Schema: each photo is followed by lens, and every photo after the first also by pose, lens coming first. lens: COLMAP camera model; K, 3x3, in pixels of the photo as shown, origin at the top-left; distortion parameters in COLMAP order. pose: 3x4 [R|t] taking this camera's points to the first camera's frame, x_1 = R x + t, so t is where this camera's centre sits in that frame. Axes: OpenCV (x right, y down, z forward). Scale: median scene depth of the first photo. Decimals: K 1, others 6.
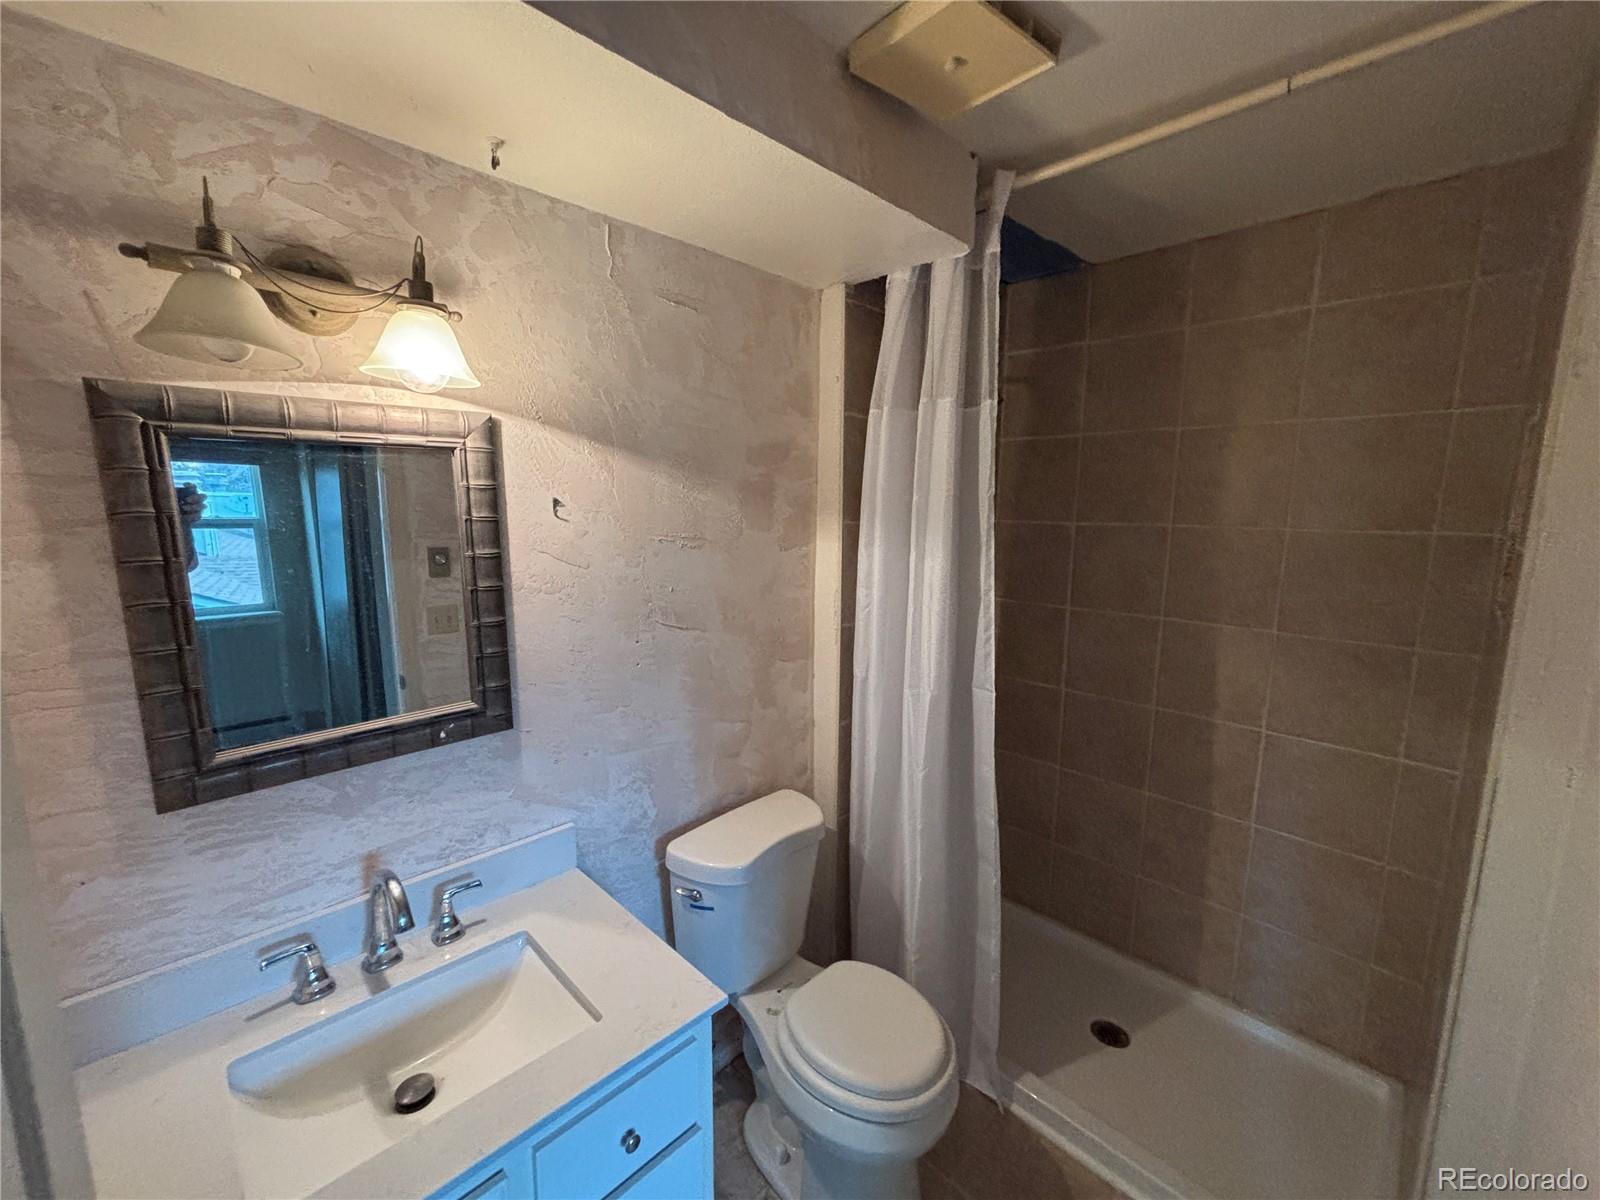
lens RADIAL K [[642.2, 0, 797.3], [0, 642.2, 601.1], [0, 0, 1]] dist [-0.002759, -0.000900]
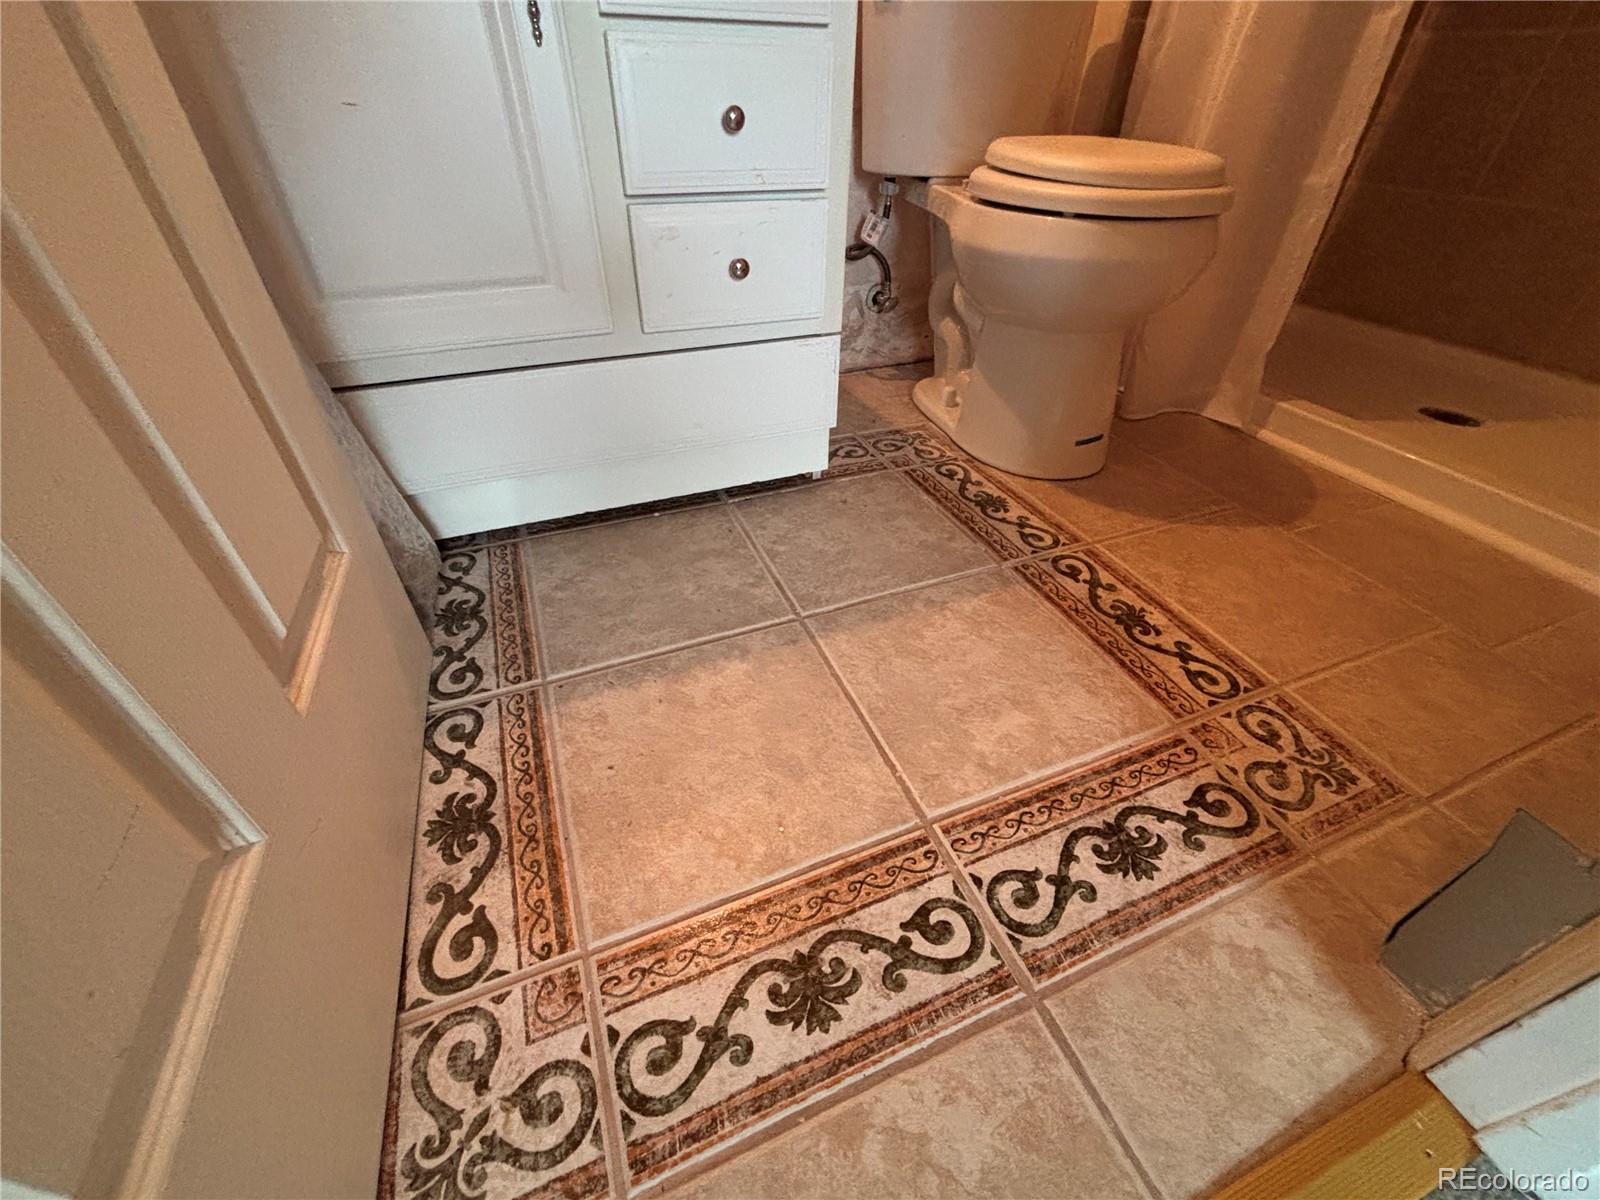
lens RADIAL K [[642.2, 0, 800.4], [0, 642.2, 597.6], [0, 0, 1]] dist [-0.002759, -0.000900]
pose [[0.915897, 0.252881, -0.311743, 0.116958], [-0.066953, 0.861974, 0.502512, 0.587984], [0.395790, -0.439378, 0.806410, 0.077833]]
